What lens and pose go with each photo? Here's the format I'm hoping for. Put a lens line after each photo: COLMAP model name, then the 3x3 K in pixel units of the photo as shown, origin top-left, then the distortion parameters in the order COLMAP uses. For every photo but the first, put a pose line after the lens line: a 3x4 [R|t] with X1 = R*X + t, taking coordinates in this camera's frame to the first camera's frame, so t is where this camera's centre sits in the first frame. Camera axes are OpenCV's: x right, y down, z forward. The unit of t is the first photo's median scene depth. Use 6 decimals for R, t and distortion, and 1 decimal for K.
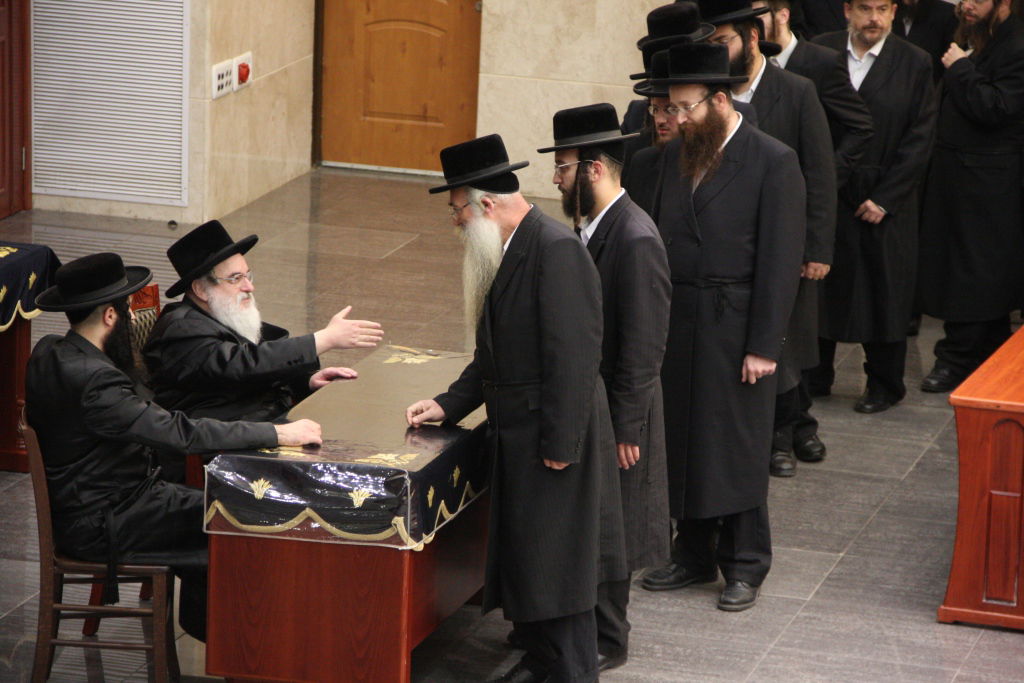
lens RADIAL K [[4298.8, 0, 505.1], [0, 4298.8, 322.5], [0, 0, 1]] dist [0.979860, 0.000000]
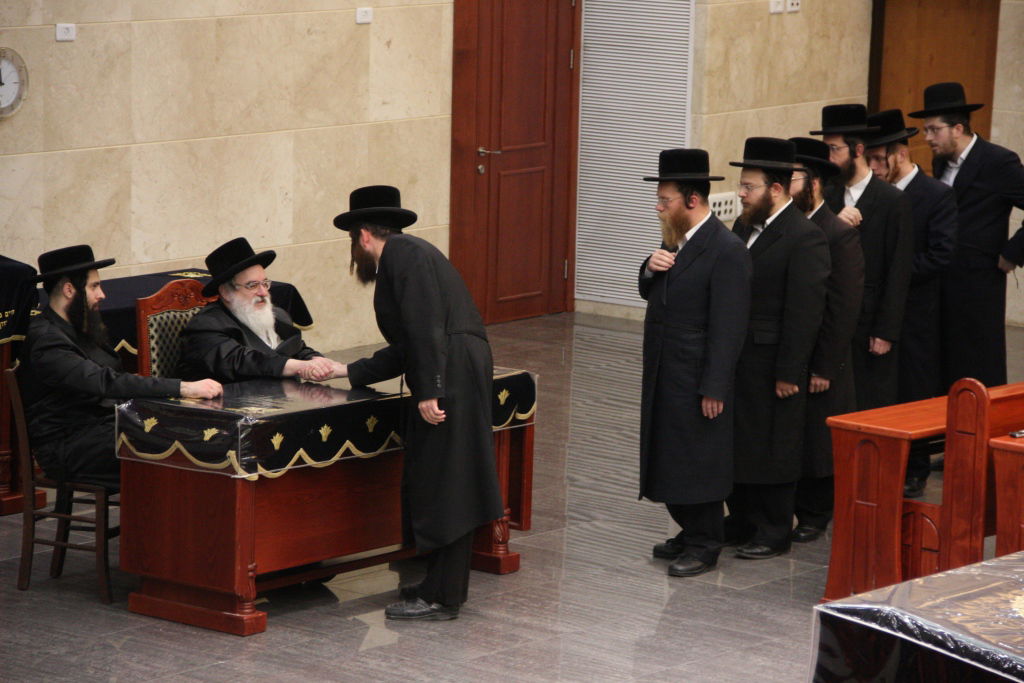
lens RADIAL K [[4162.1, 0, 510.8], [0, 4162.1, 342.0], [0, 0, 1]] dist [1.118406, 0.000000]
pose [[0.898868, 0.047513, -0.435636, 0.384016], [-0.080127, 0.995166, -0.056790, 0.050079], [0.430832, 0.085953, 0.898330, -0.051593]]
